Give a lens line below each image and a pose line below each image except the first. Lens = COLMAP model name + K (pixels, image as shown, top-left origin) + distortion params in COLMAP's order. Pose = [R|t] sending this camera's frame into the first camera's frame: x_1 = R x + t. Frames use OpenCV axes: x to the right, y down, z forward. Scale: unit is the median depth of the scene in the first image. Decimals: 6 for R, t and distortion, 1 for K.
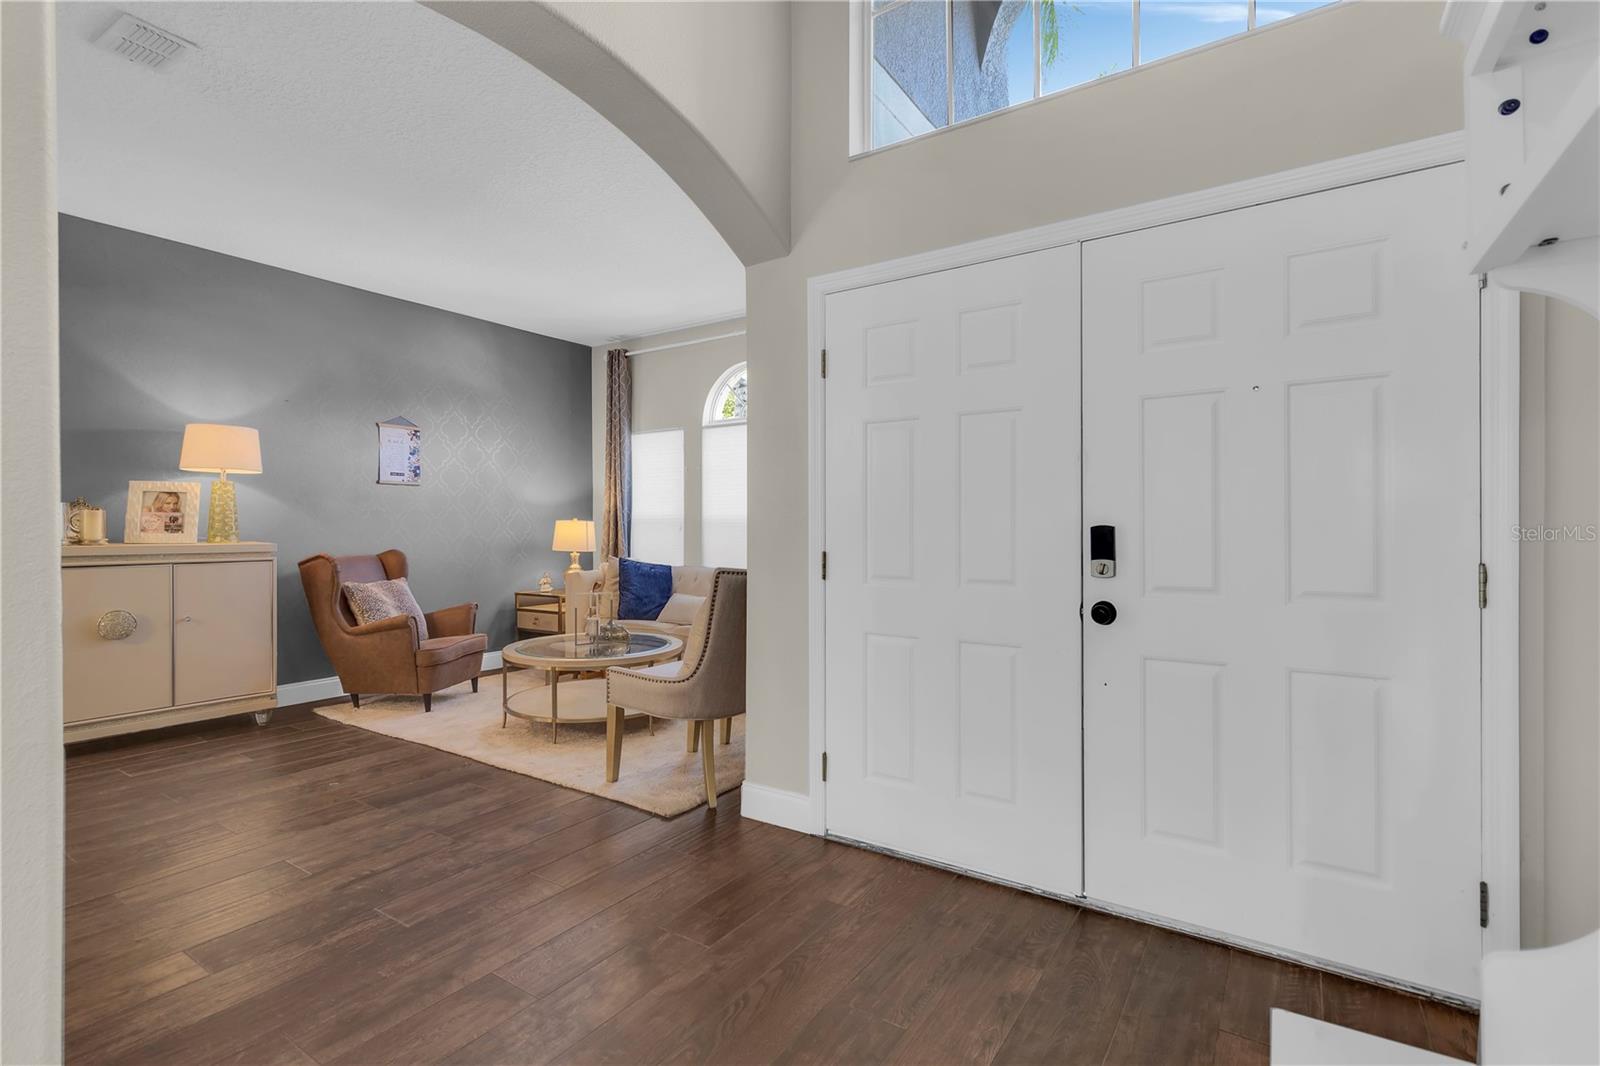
lens RADIAL K [[743.5, 0, 798.9], [0, 743.5, 530.3], [0, 0, 1]] dist [-0.003270, 0.001553]
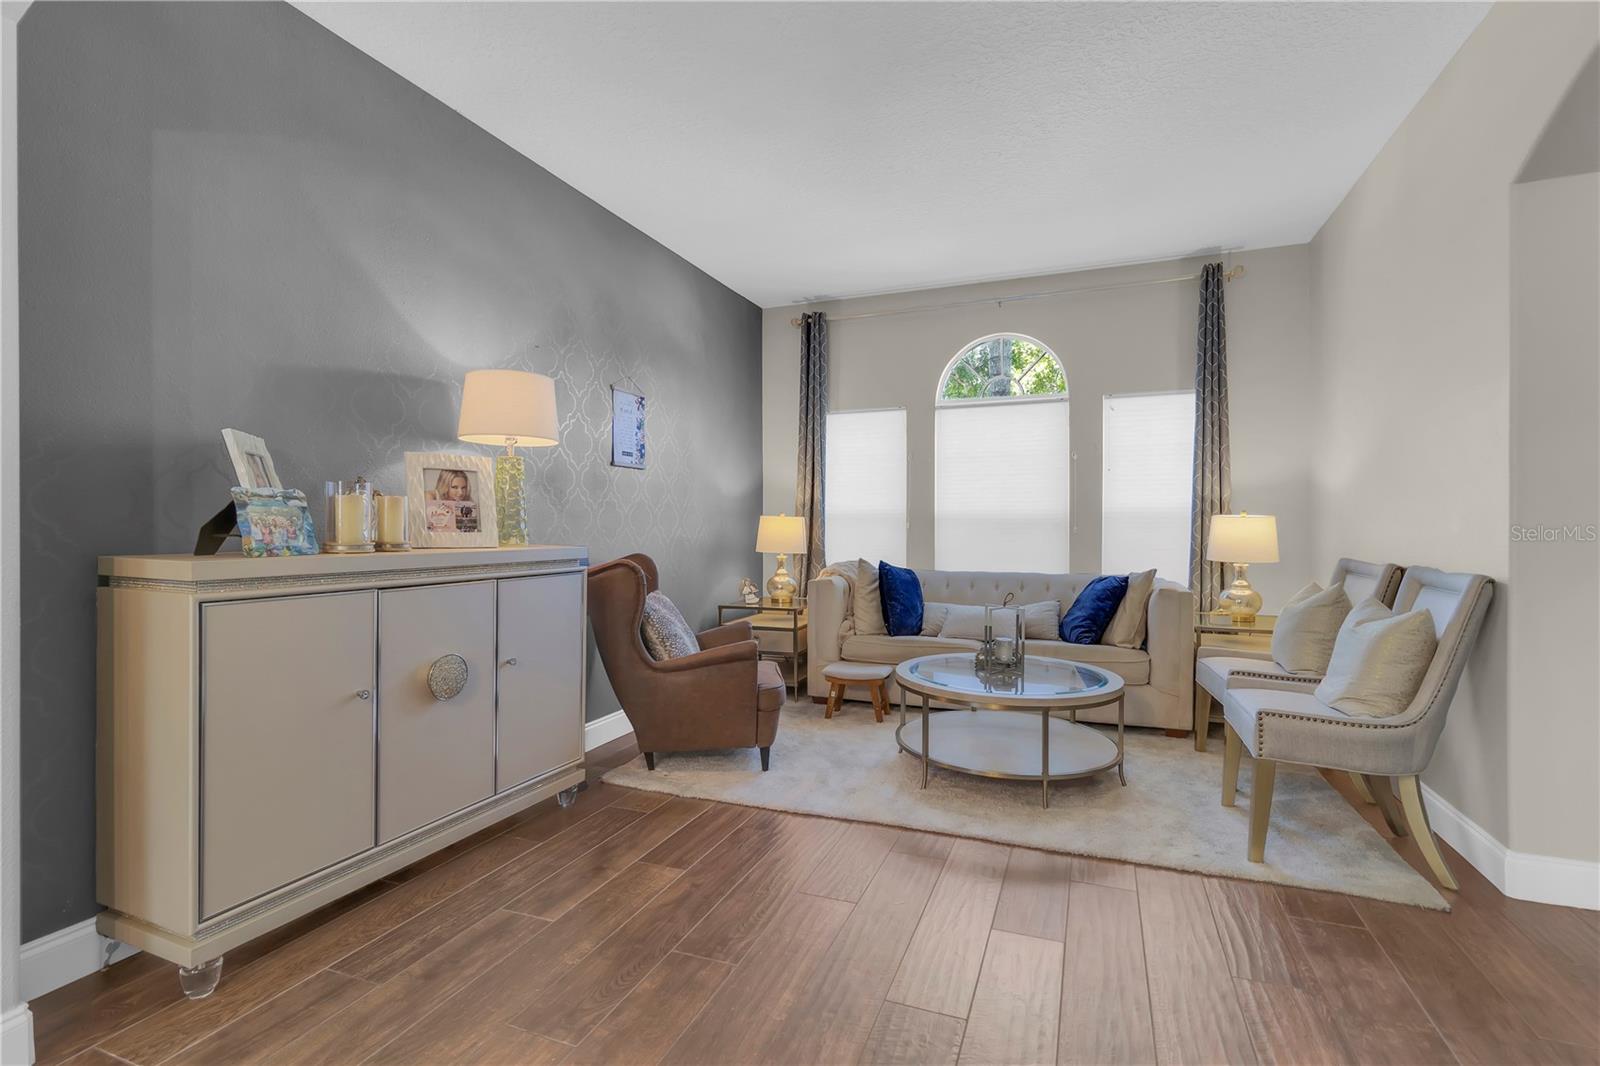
lens RADIAL K [[743.5, 0, 797.9], [0, 743.5, 532.3], [0, 0, 1]] dist [-0.003270, 0.001553]
pose [[0.978342, -0.001456, 0.206988, -0.681122], [0.000144, 0.999980, 0.006352, -0.000193], [-0.206994, -0.006185, 0.978323, 0.285185]]
